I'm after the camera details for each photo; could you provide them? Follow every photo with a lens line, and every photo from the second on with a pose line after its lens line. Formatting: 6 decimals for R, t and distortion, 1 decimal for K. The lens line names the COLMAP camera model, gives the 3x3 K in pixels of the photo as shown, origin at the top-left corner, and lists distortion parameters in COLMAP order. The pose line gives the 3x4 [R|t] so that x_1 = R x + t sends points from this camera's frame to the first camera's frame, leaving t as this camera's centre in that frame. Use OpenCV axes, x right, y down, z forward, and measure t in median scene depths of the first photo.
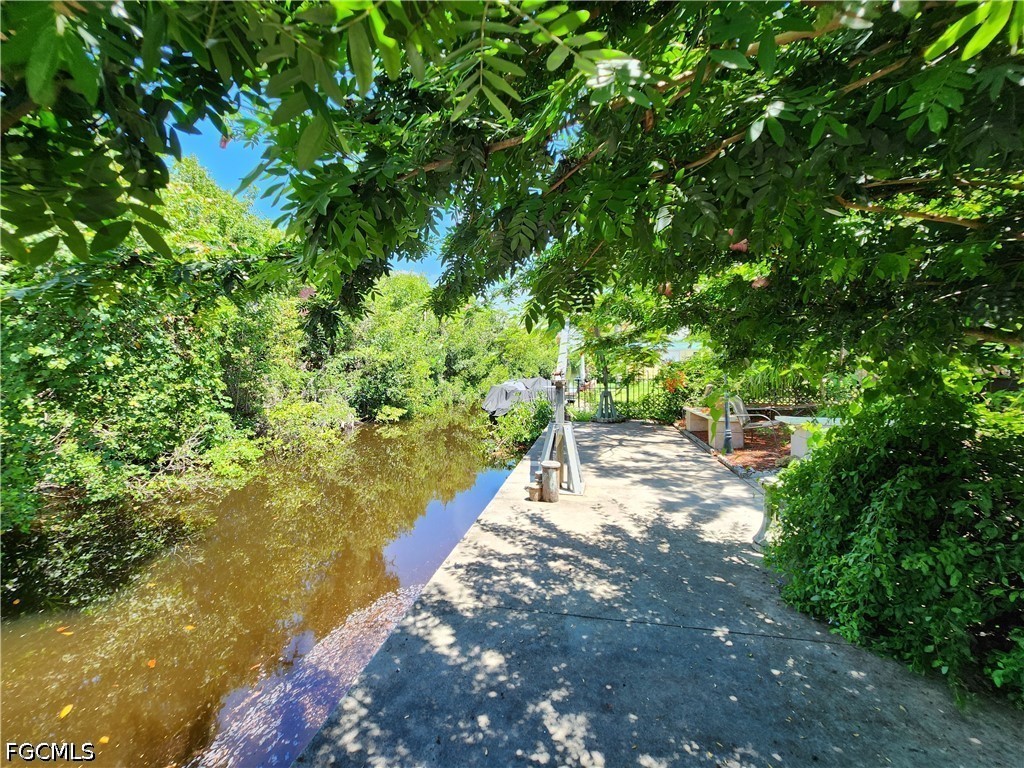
lens RADIAL K [[412.6, 0, 511.1], [0, 412.6, 383.3], [0, 0, 1]] dist [-0.003560, 0.000566]
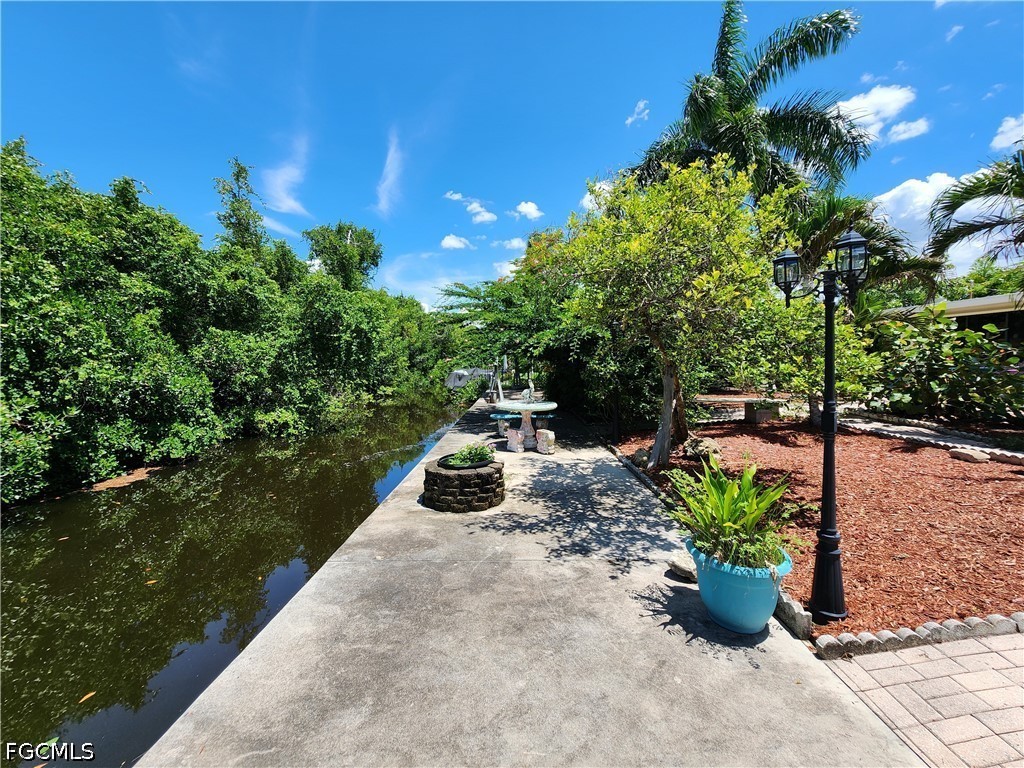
lens RADIAL K [[412.6, 0, 511.9], [0, 412.6, 380.6], [0, 0, 1]] dist [-0.003560, 0.000566]
pose [[0.984068, -0.005438, 0.177708, -0.090689], [0.003855, 0.999950, 0.009251, 0.021271], [-0.177750, -0.008419, 0.984040, -0.591785]]
